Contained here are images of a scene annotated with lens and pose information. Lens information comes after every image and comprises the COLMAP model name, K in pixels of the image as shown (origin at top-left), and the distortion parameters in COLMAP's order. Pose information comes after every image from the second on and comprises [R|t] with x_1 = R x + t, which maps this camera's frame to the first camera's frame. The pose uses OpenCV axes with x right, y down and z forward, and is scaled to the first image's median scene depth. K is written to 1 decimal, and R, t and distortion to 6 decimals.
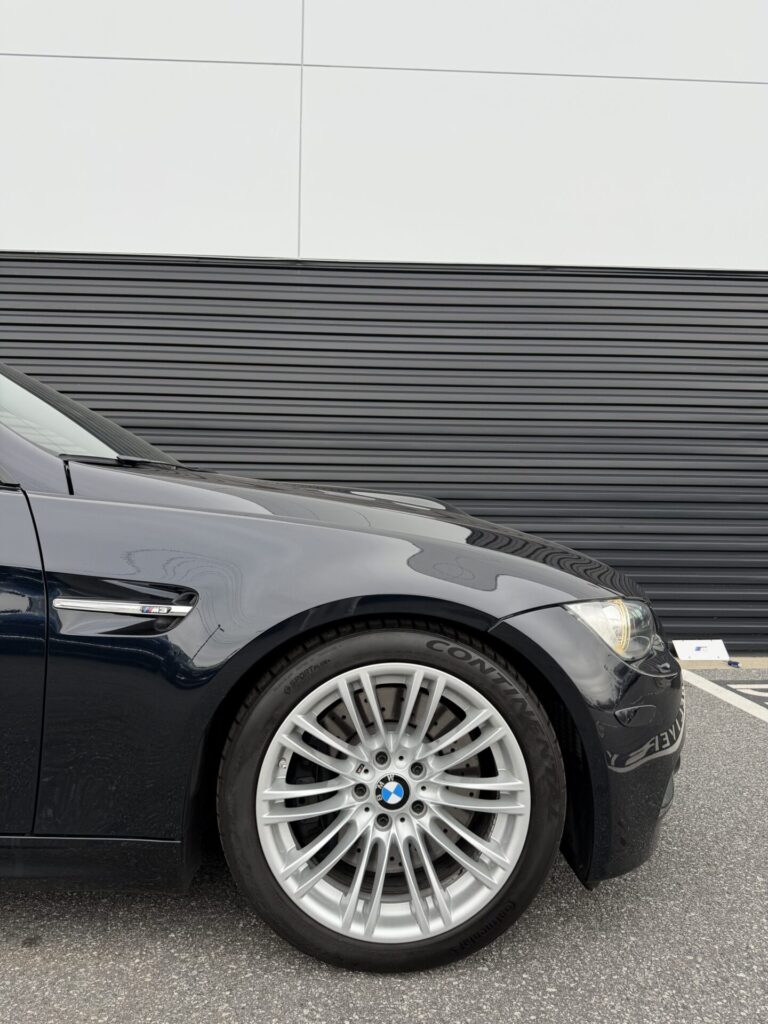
lens RADIAL K [[726.1, 0, 384.0], [0, 726.1, 512.0], [0, 0, 1]] dist [0.001016, -0.003478]
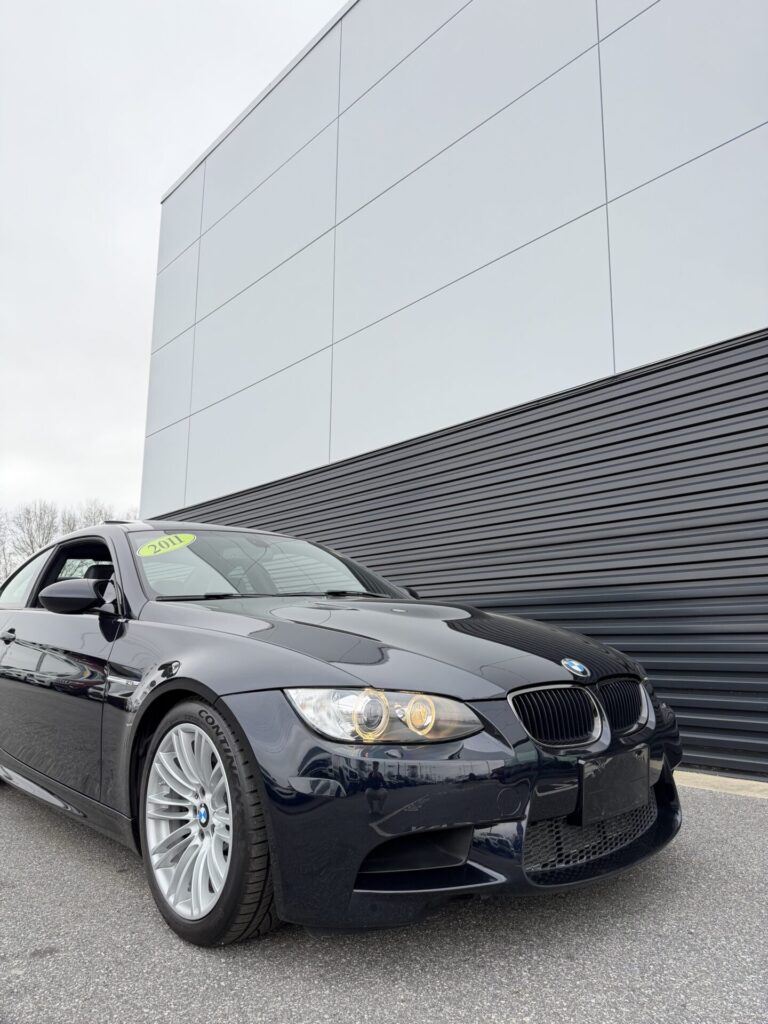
lens RADIAL K [[726.1, 0, 384.0], [0, 726.1, 512.0], [0, 0, 1]] dist [0.001016, -0.003478]
pose [[0.630206, -0.152440, -0.761317, 1.466918], [0.037393, 0.985358, -0.166347, 0.037580], [0.775527, 0.076365, 0.626678, 0.311252]]
